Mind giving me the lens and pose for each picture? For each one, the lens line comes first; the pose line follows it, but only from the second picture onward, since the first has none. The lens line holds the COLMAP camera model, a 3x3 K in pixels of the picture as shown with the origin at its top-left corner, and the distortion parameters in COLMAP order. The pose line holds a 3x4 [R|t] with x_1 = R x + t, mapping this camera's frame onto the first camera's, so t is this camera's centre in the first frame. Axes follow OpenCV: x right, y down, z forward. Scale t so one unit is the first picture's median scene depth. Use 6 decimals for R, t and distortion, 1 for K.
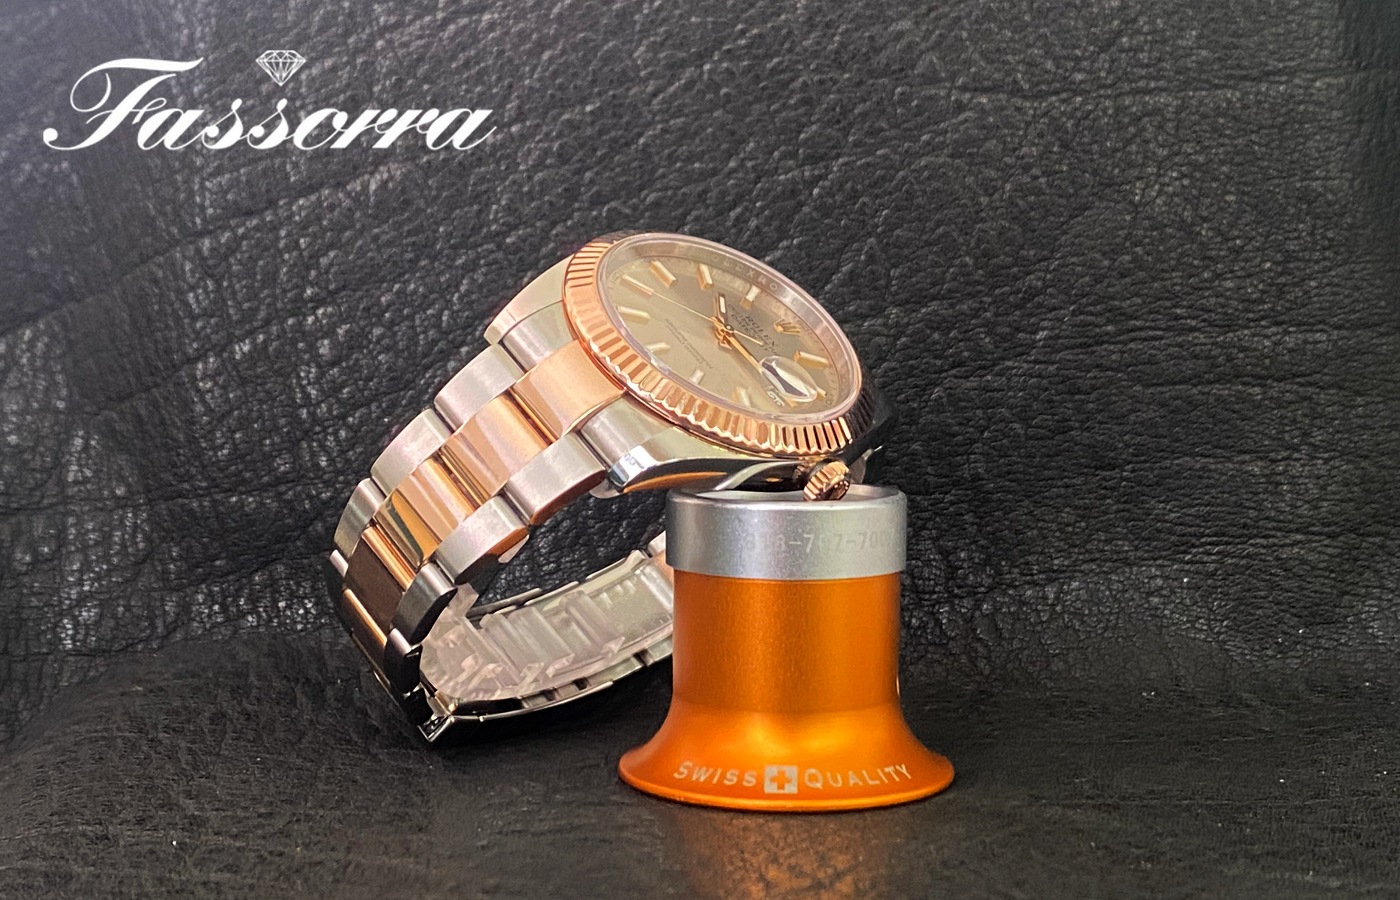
lens RADIAL K [[2069.8, 0, 705.7], [0, 2069.8, 451.3], [0, 0, 1]] dist [0.215808, -0.831743]
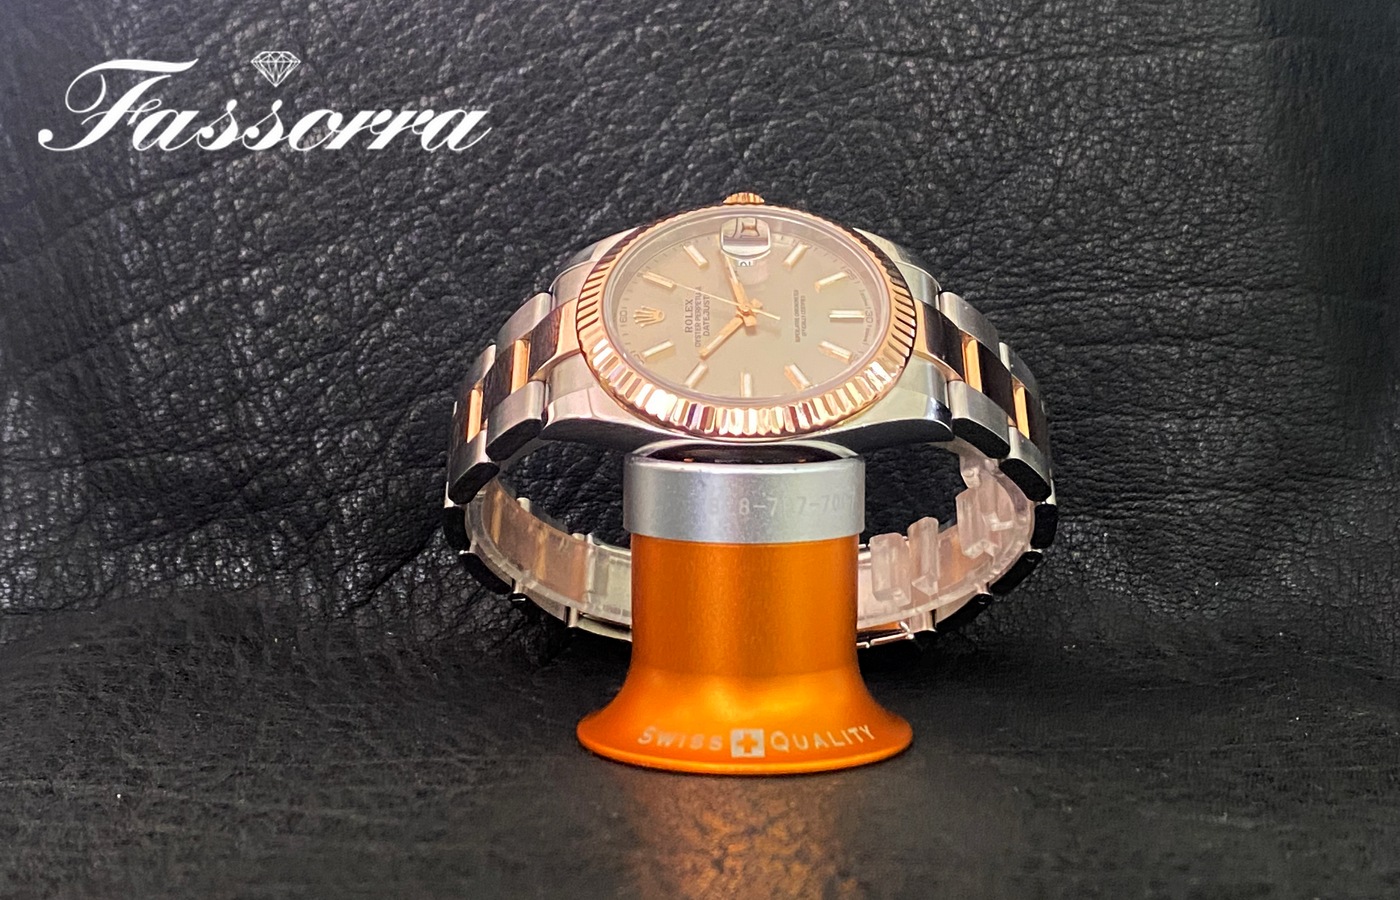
lens RADIAL K [[2065.8, 0, 703.0], [0, 2065.8, 448.5], [0, 0, 1]] dist [0.164791, -0.549437]
pose [[0.999421, -0.003157, 0.033879, -0.002847], [0.002553, 0.999837, 0.017856, 0.000536], [-0.033930, -0.017759, 0.999266, -0.013674]]
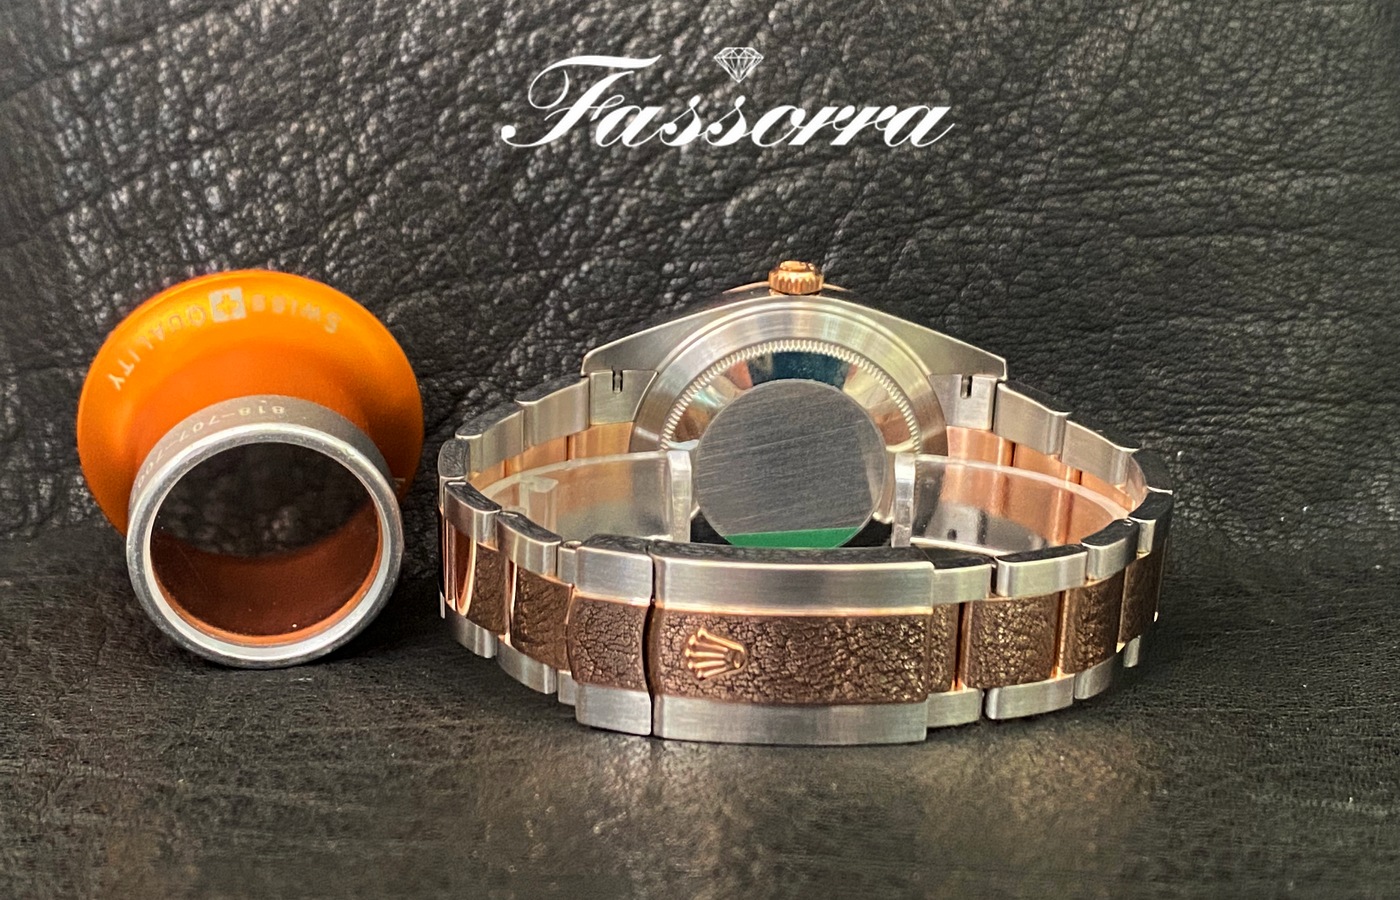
lens RADIAL K [[2075.6, 0, 700.0], [0, 2075.6, 450.0], [0, 0, 1]] dist [0.214441, -0.882346]
pose [[0.999525, -0.006124, 0.030199, -0.004797], [0.004016, 0.997581, 0.069405, -0.003491], [-0.030551, -0.069250, 0.997131, 0.103004]]
